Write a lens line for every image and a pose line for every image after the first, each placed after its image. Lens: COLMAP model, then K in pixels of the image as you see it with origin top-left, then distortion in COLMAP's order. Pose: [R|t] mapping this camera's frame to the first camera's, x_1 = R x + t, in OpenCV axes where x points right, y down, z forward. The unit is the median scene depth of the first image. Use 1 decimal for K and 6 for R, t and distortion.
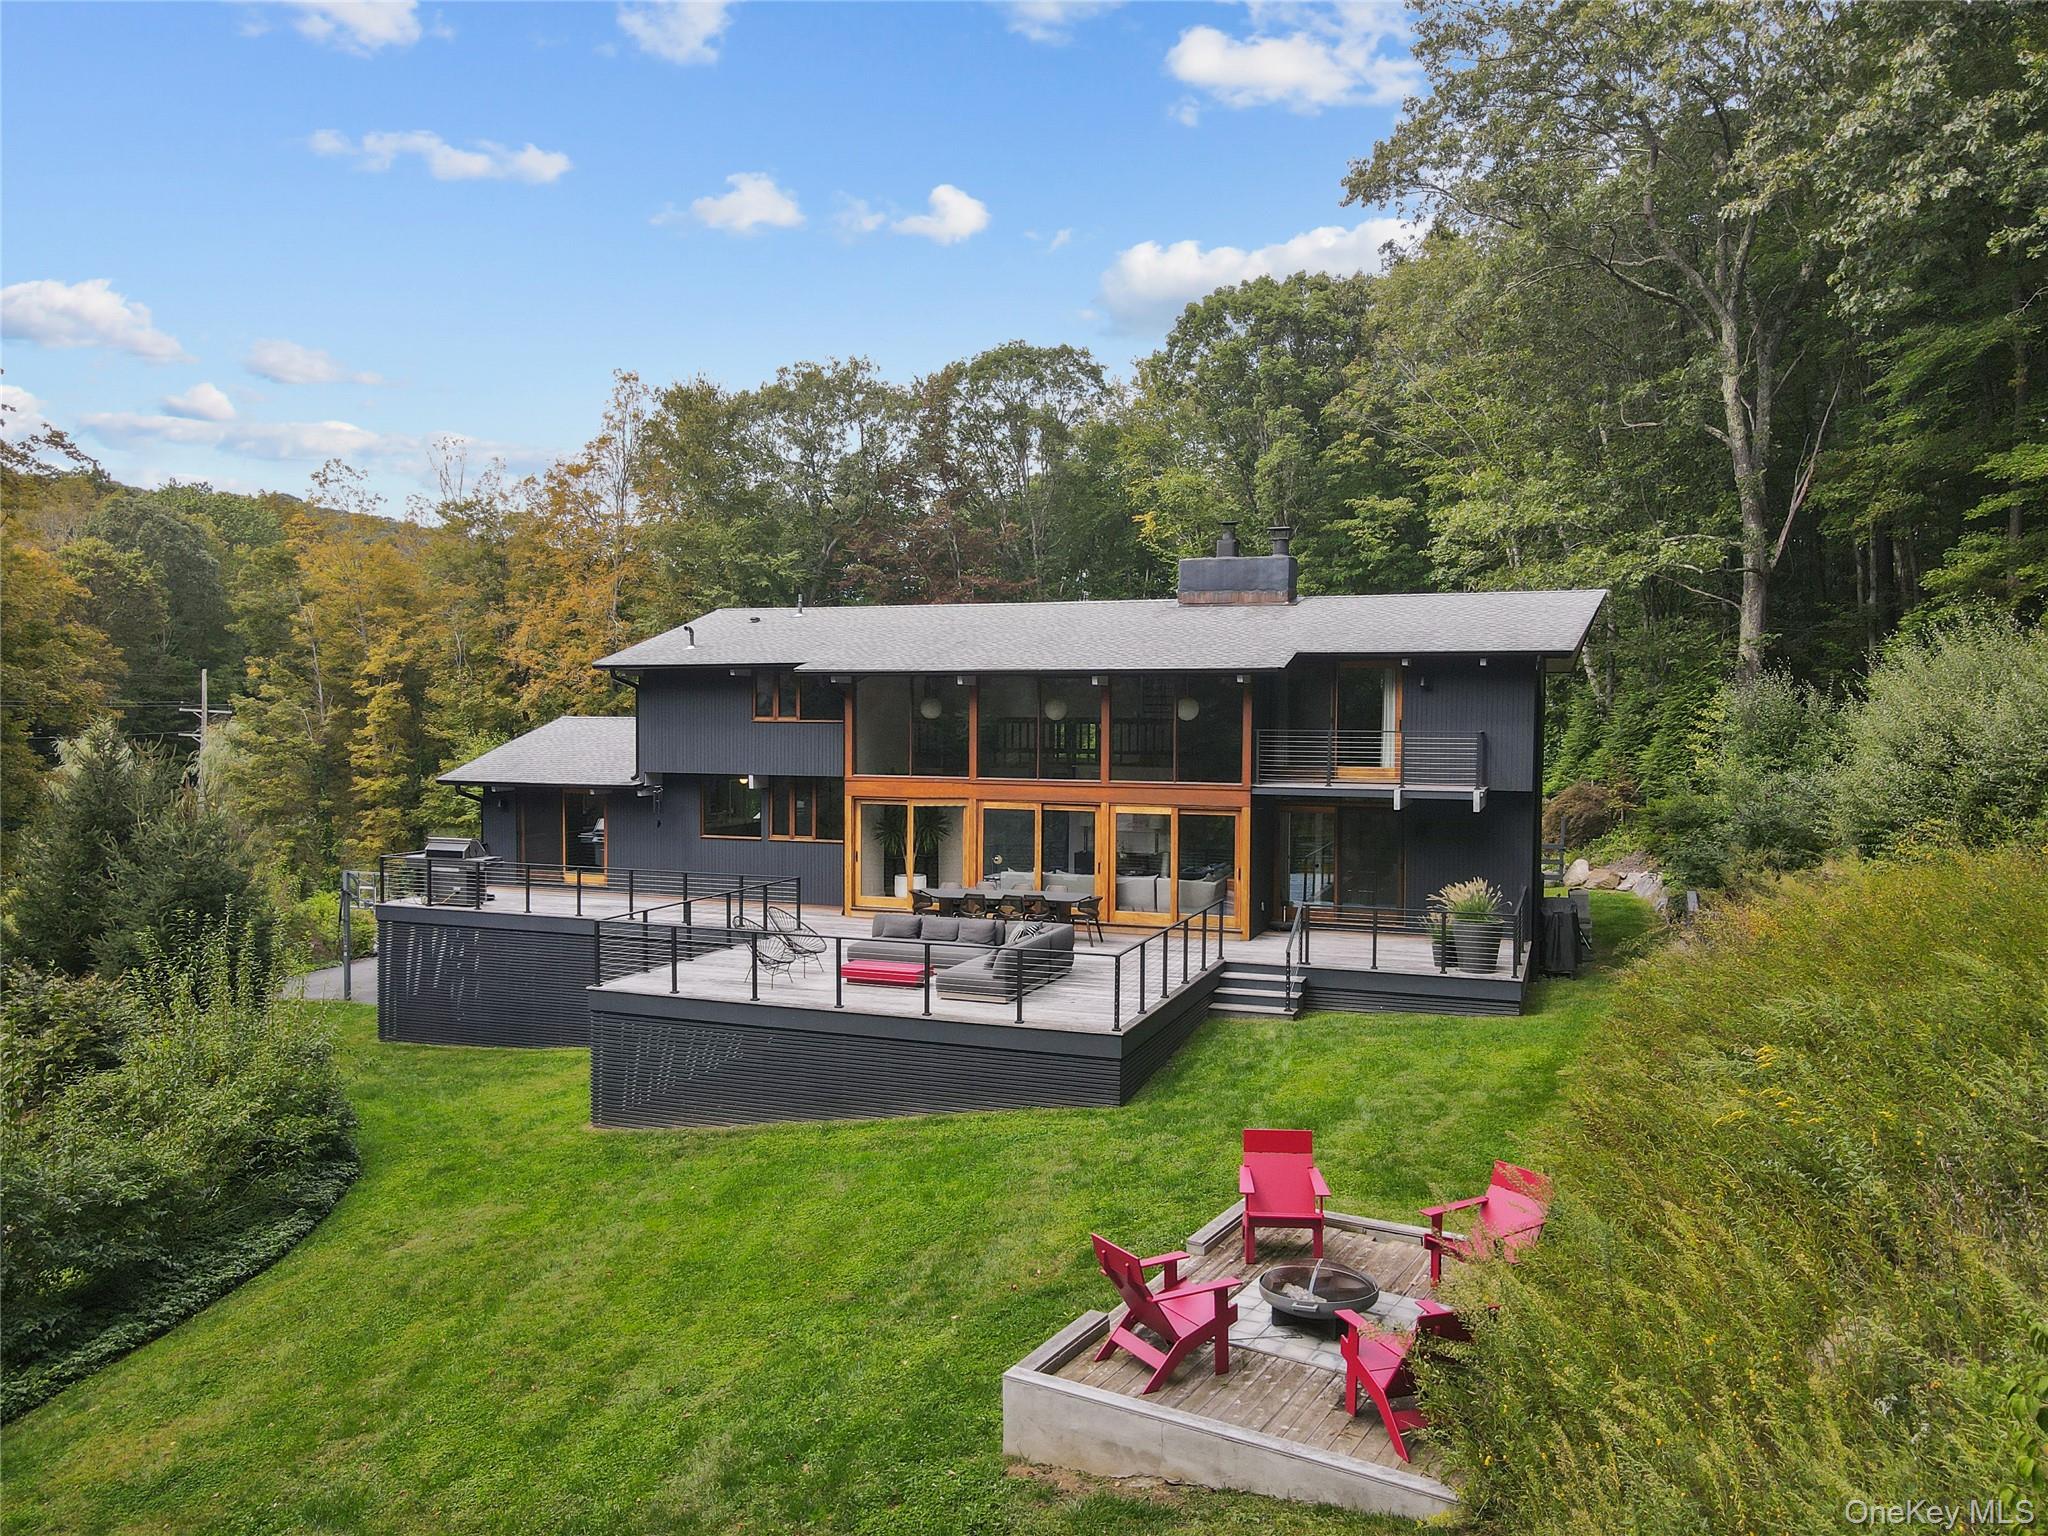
lens RADIAL K [[1465.1, 0, 1027.3], [0, 1465.1, 761.0], [0, 0, 1]] dist [-0.001919, 0.016819]
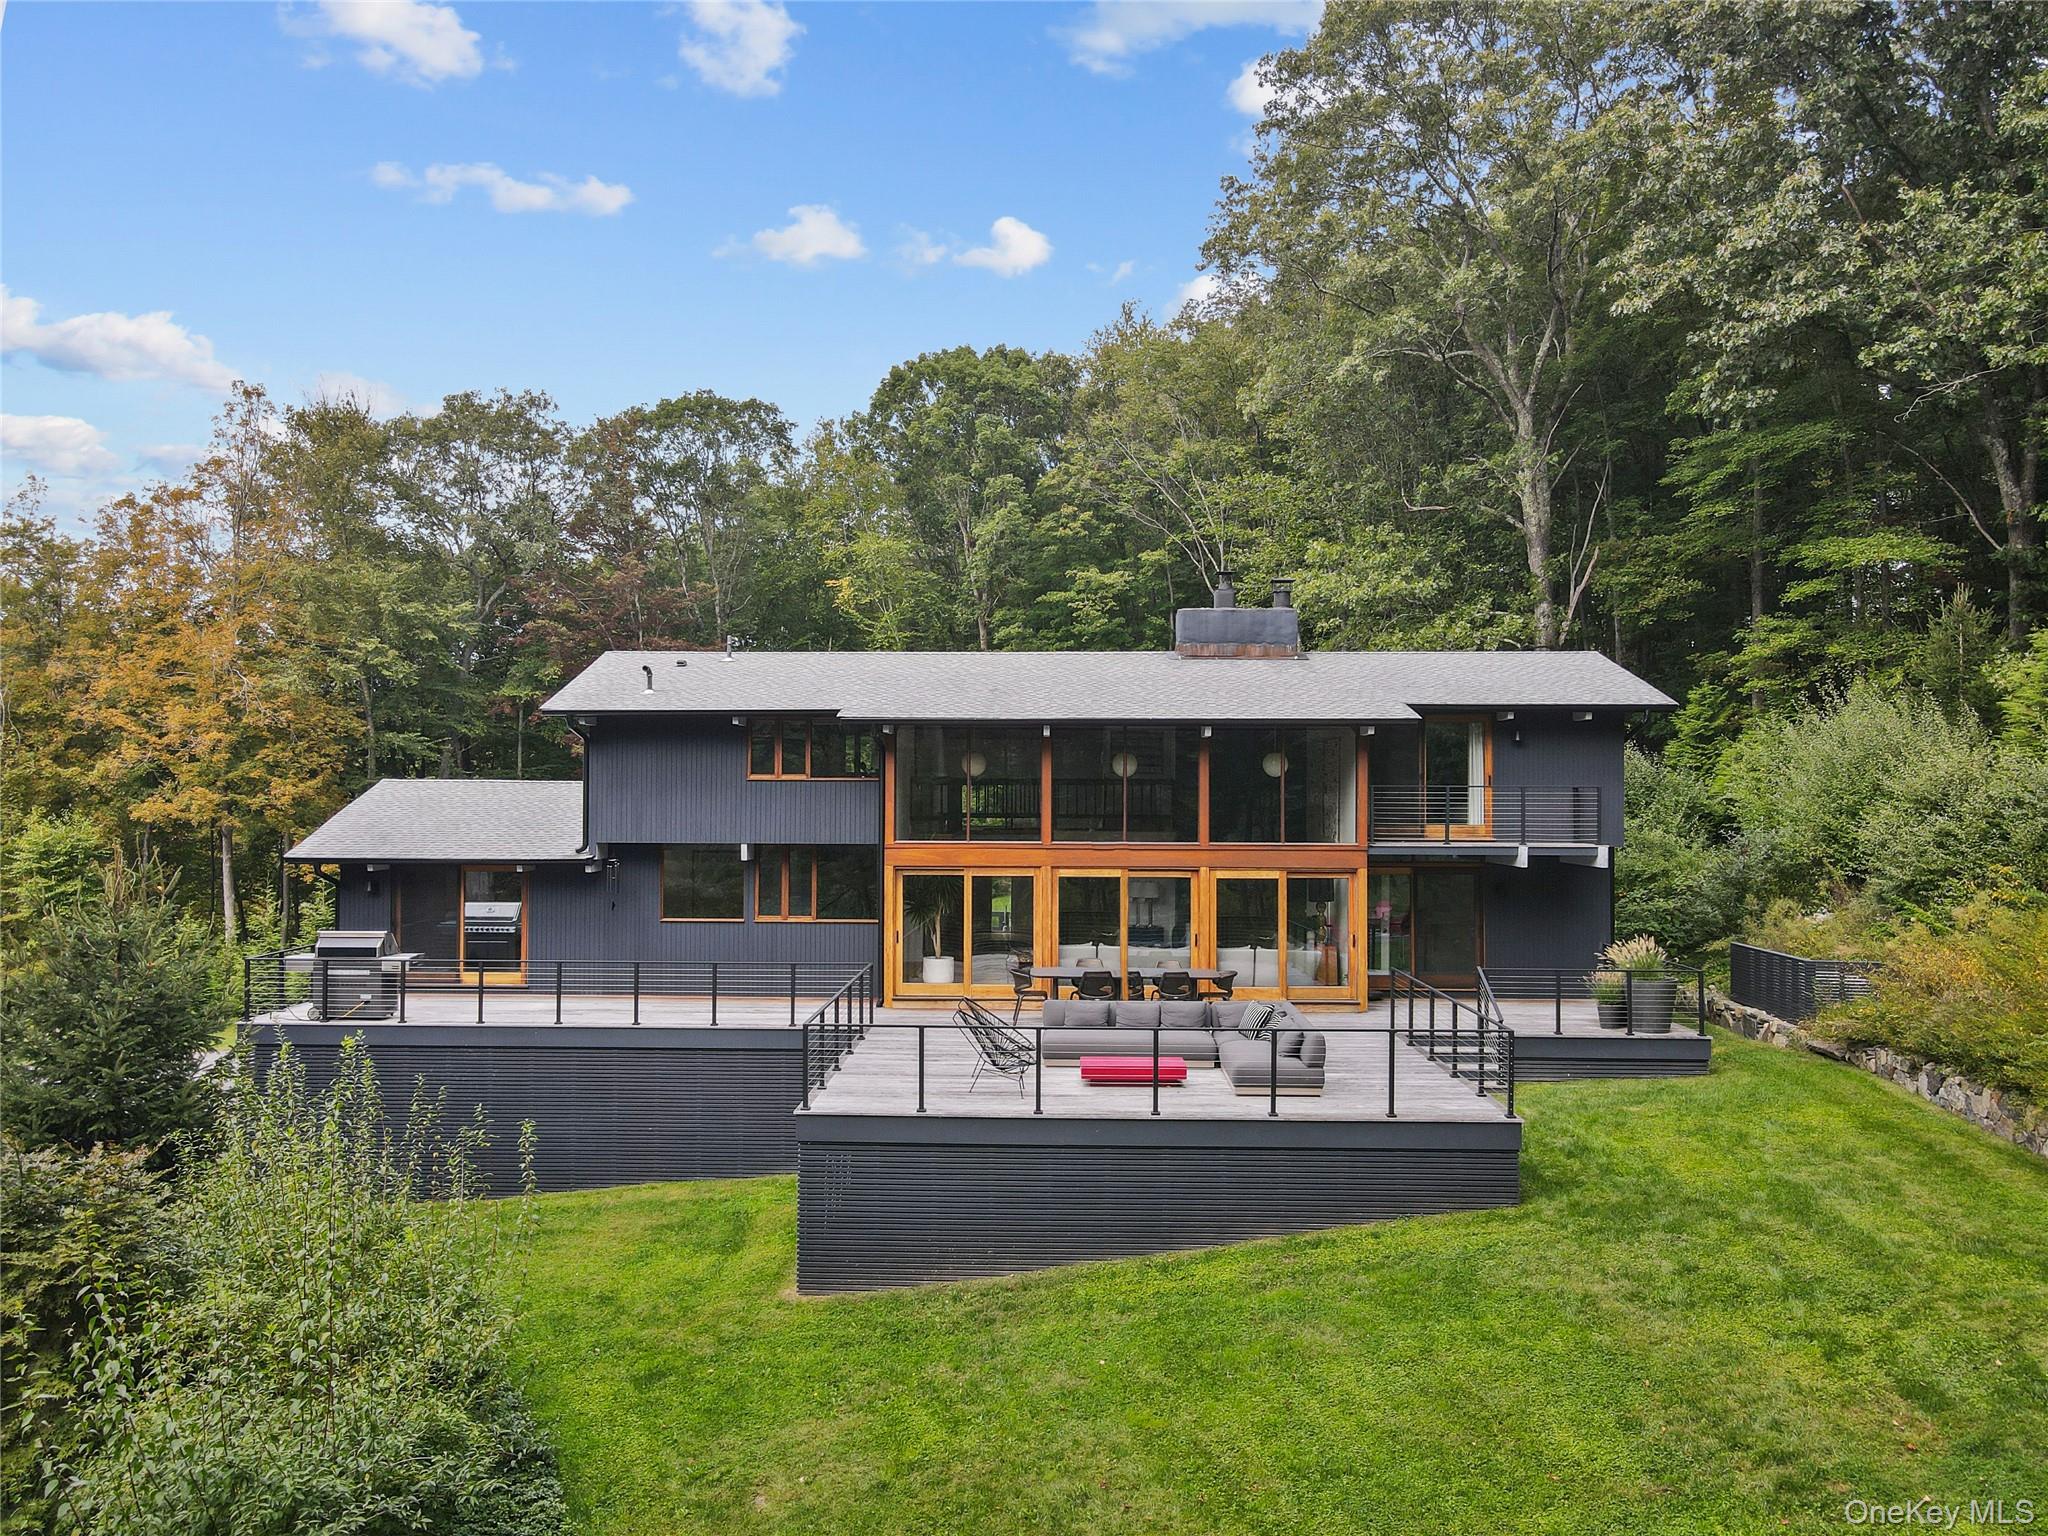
lens RADIAL K [[1465.1, 0, 1023.3], [0, 1465.1, 772.1], [0, 0, 1]] dist [-0.001919, 0.016819]
pose [[0.948770, 0.002545, 0.315957, -0.288885], [0.012354, 0.998904, -0.045146, 0.008009], [-0.315726, 0.046736, 0.947699, 0.149196]]
